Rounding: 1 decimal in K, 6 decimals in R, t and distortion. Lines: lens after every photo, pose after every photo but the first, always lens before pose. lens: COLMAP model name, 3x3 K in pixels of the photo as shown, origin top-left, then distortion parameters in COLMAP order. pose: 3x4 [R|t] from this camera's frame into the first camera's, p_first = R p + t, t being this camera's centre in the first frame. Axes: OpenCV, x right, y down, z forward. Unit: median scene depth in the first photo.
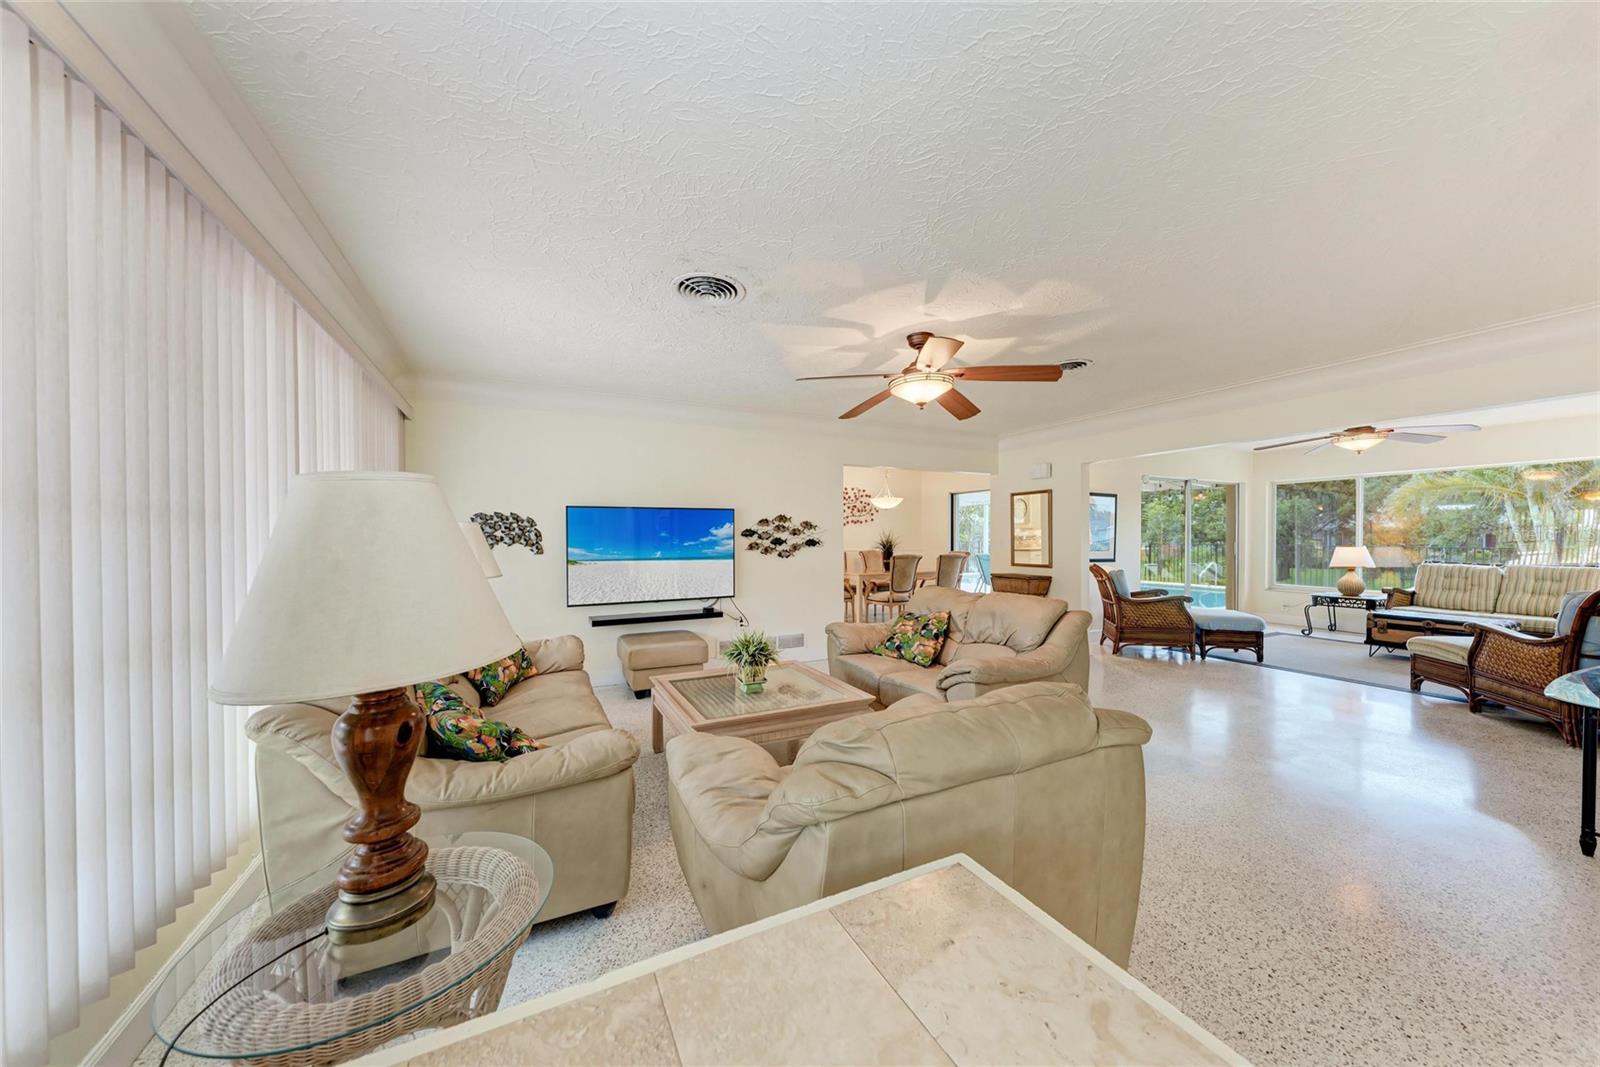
lens RADIAL K [[545.9, 0, 807.5], [0, 545.9, 538.2], [0, 0, 1]] dist [0.007644, -0.002542]
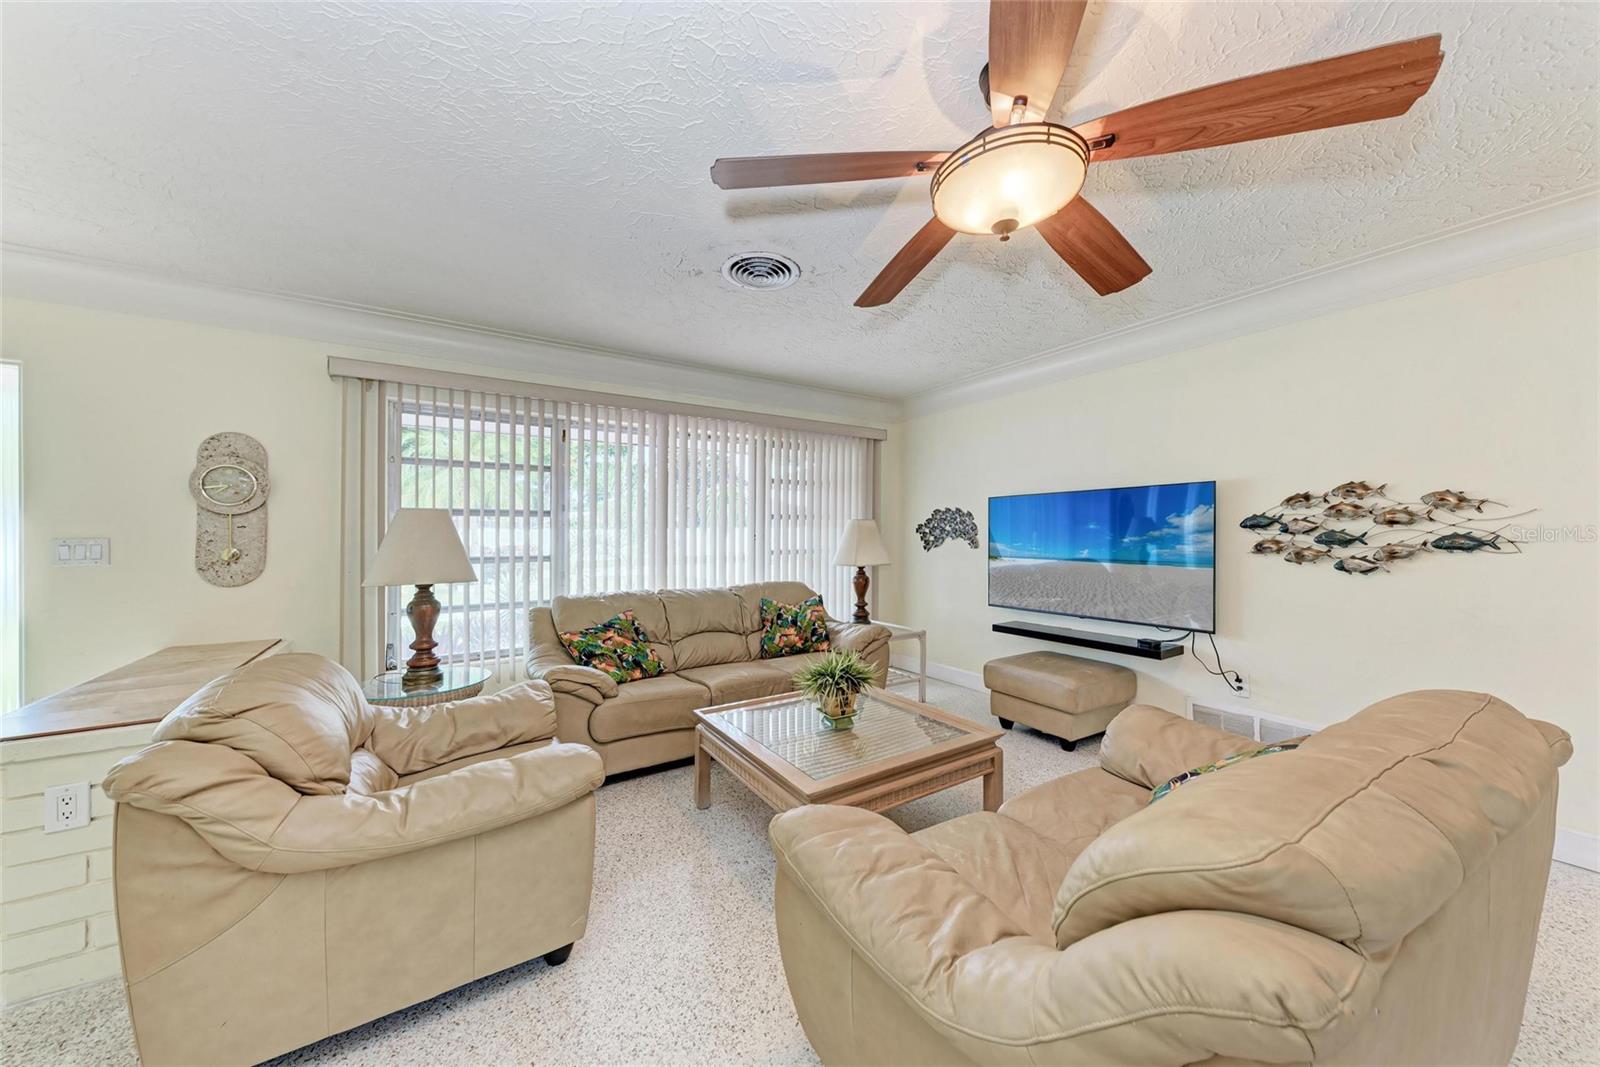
lens RADIAL K [[545.9, 0, 807.6], [0, 545.9, 537.9], [0, 0, 1]] dist [0.007644, -0.002542]
pose [[0.097234, 0.010750, -0.995204, 0.383698], [-0.001929, 0.999942, 0.010612, 0.001152], [0.995260, 0.000888, 0.097249, 0.500617]]
